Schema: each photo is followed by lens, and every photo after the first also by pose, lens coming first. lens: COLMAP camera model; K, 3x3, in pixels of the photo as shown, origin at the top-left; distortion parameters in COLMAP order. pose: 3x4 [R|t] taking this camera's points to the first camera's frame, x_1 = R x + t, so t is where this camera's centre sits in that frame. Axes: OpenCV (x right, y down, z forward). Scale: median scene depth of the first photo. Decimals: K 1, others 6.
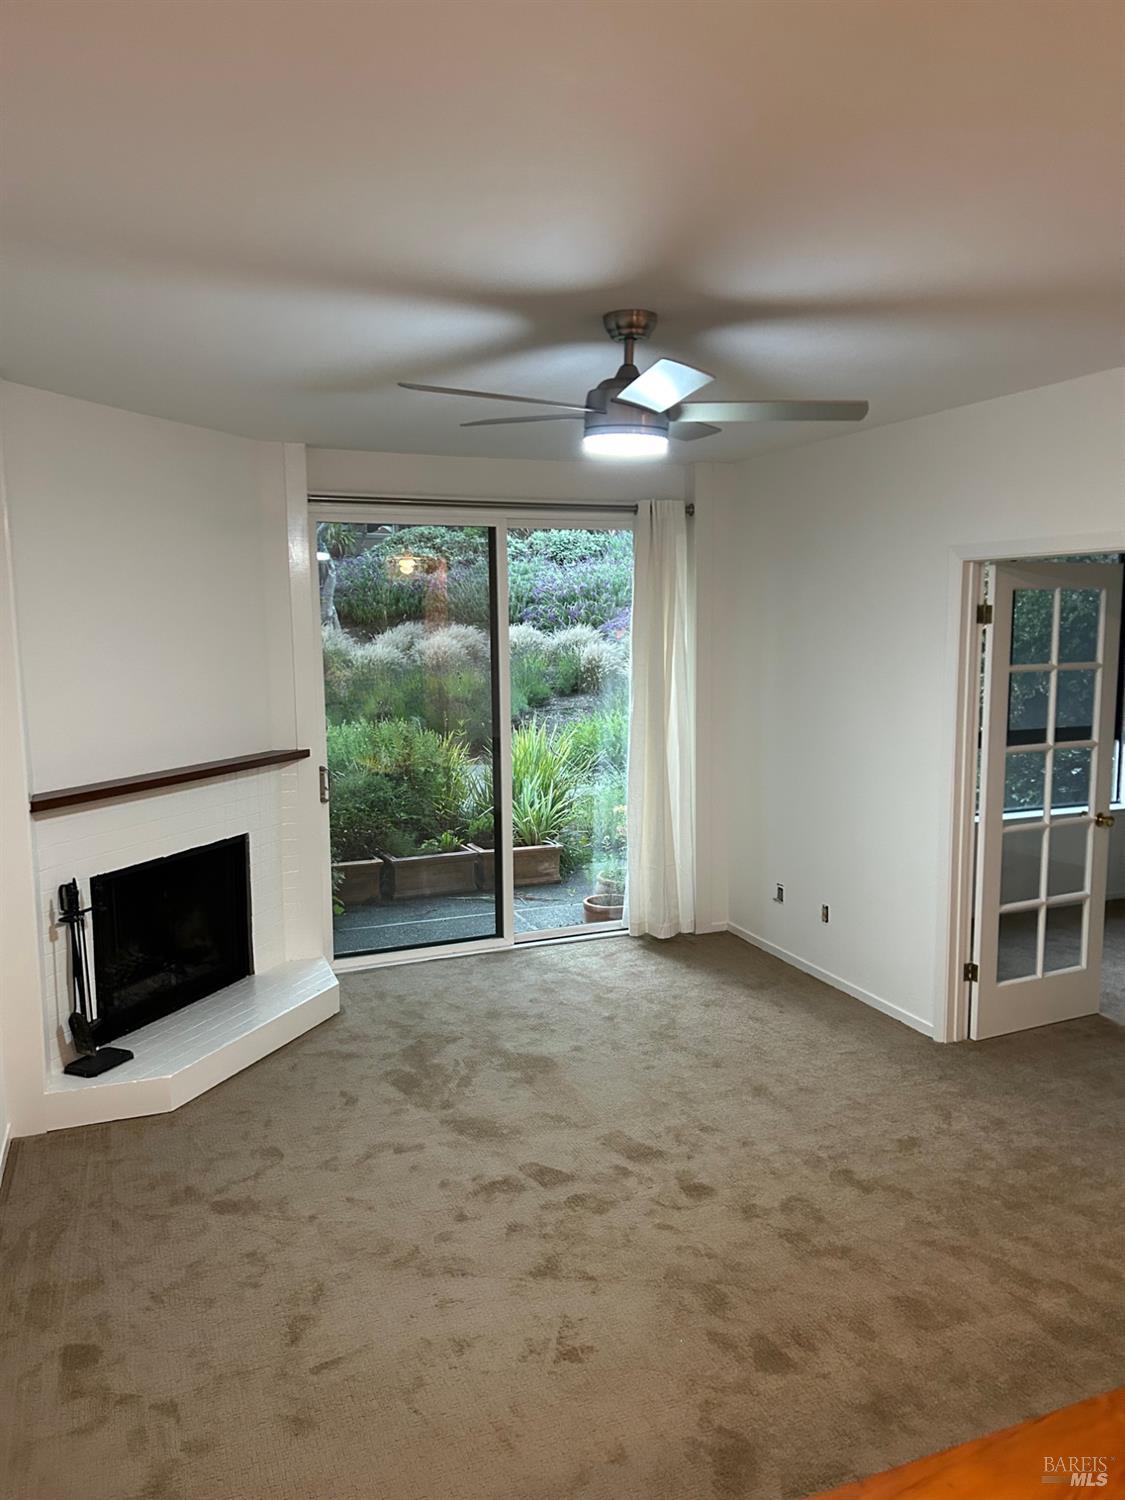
lens RADIAL K [[1126.6, 0, 566.7], [0, 1126.6, 754.5], [0, 0, 1]] dist [0.057174, -0.042374]
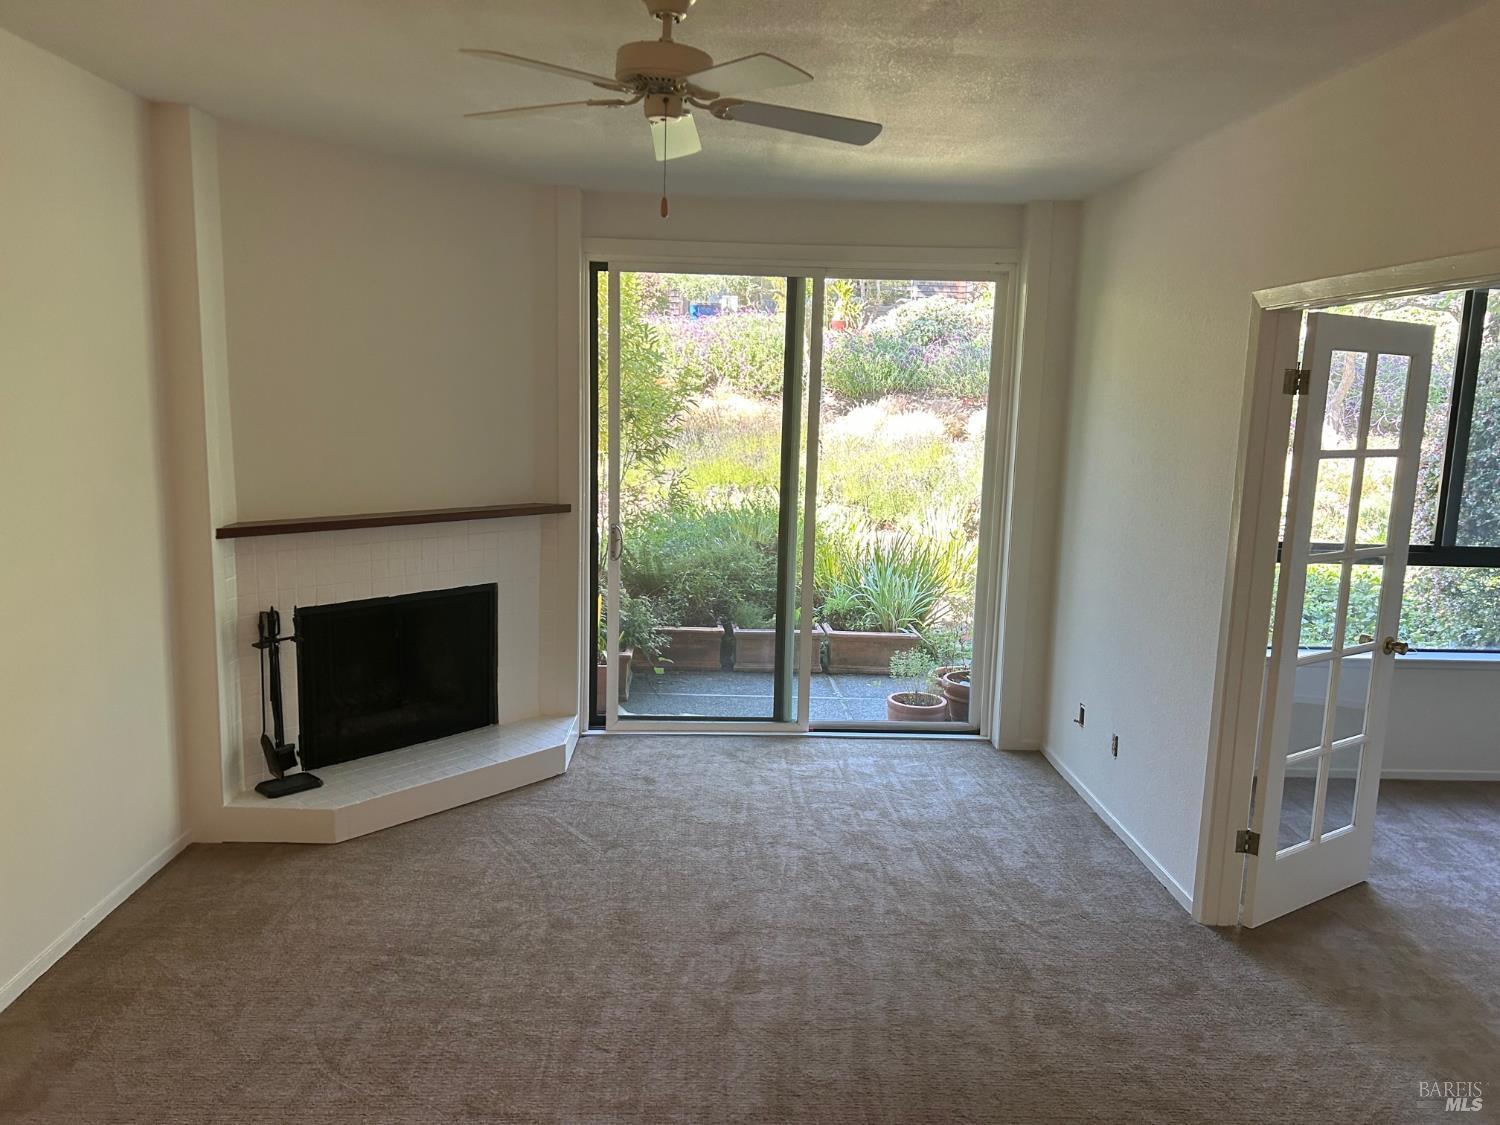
lens RADIAL K [[1126.6, 0, 757.9], [0, 1126.6, 570.6], [0, 0, 1]] dist [0.057174, -0.042374]
pose [[0.943479, 0.091806, -0.318463, 0.293928], [-0.081360, 0.995624, 0.045979, -0.006614], [0.321291, -0.017470, 0.946819, 0.155117]]
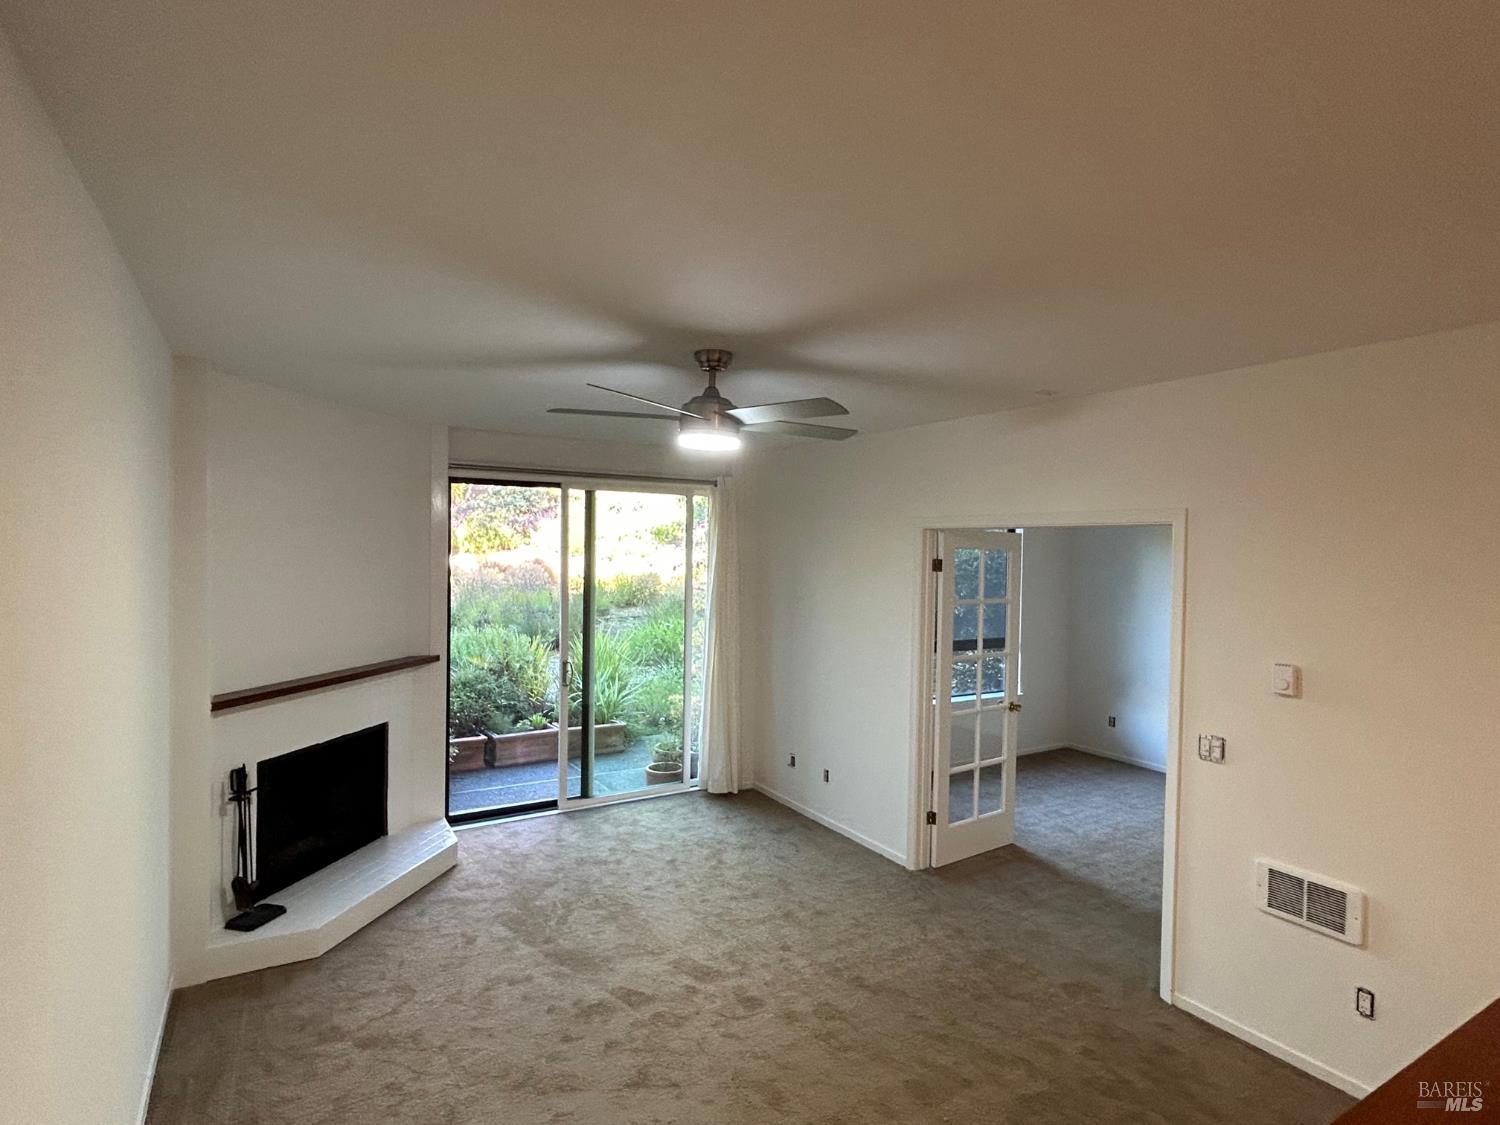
lens RADIAL K [[804.1, 0, 746.6], [0, 804.1, 561.0], [0, 0, 1]] dist [-0.003548, 0.008130]
pose [[0.986372, 0.022355, 0.163003, -0.041826], [-0.004802, 0.994216, -0.107291, -0.017468], [-0.164458, 0.105046, 0.980775, 0.033052]]
